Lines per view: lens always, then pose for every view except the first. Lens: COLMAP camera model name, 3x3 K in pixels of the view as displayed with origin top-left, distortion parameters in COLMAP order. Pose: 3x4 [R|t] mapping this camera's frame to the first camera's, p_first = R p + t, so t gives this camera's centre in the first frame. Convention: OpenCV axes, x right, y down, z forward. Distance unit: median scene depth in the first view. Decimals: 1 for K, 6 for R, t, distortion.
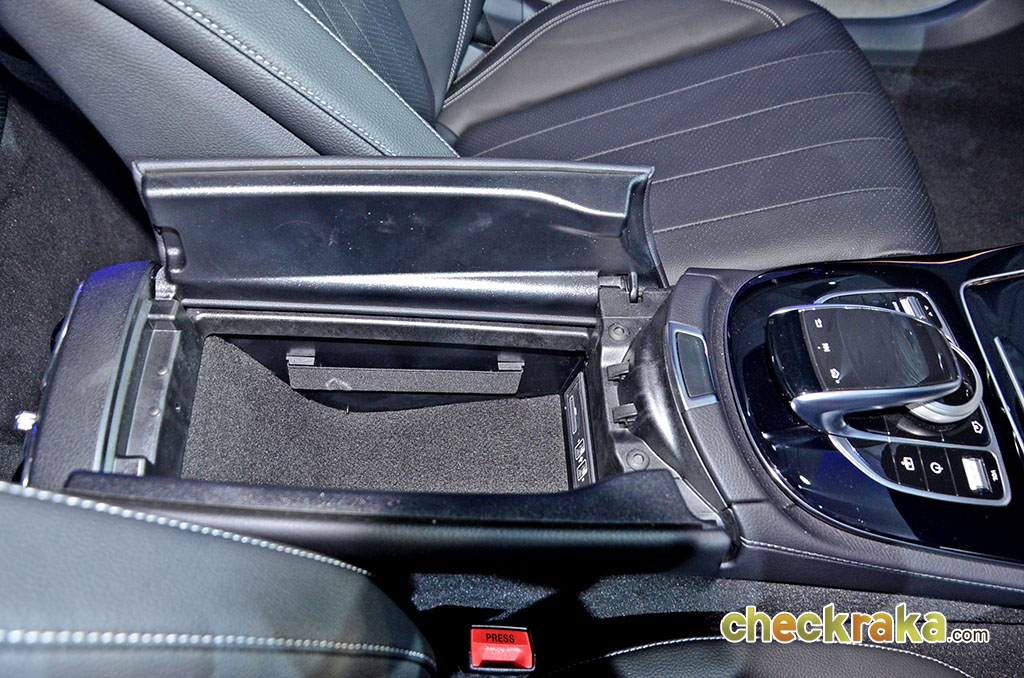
lens RADIAL K [[757.1, 0, 512.0], [0, 757.1, 339.0], [0, 0, 1]] dist [0.002830, 0.003480]
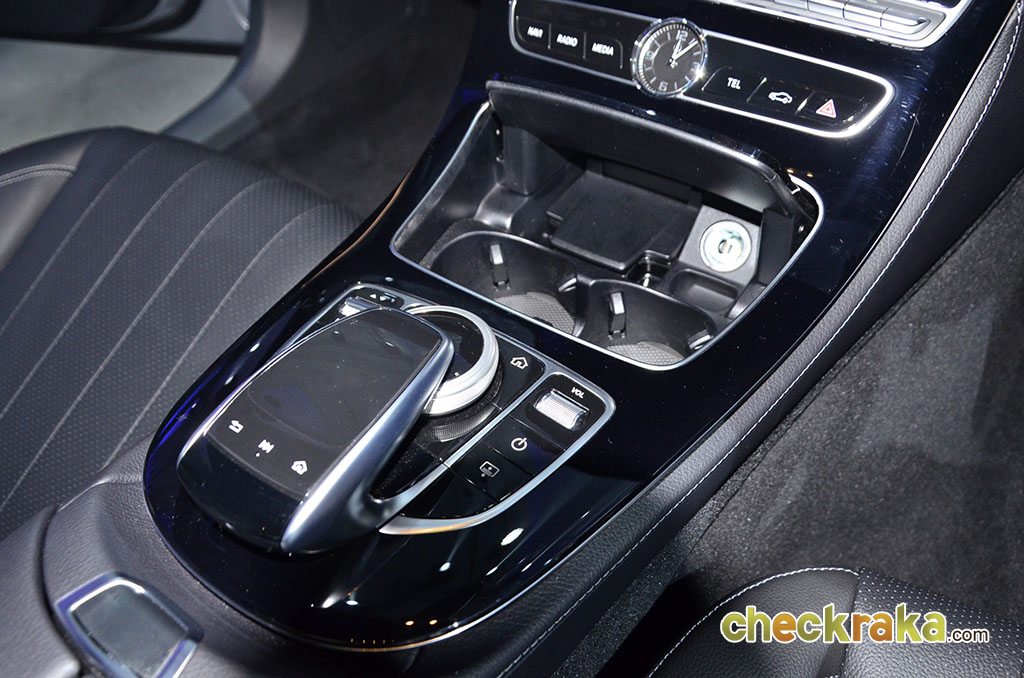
lens RADIAL K [[757.1, 0, 512.0], [0, 757.1, 339.0], [0, 0, 1]] dist [0.002830, 0.003480]
pose [[0.612624, -0.670823, 0.417958, 0.323655], [0.739073, 0.673621, -0.002138, 0.099378], [-0.280111, 0.310212, 0.908464, 0.331609]]
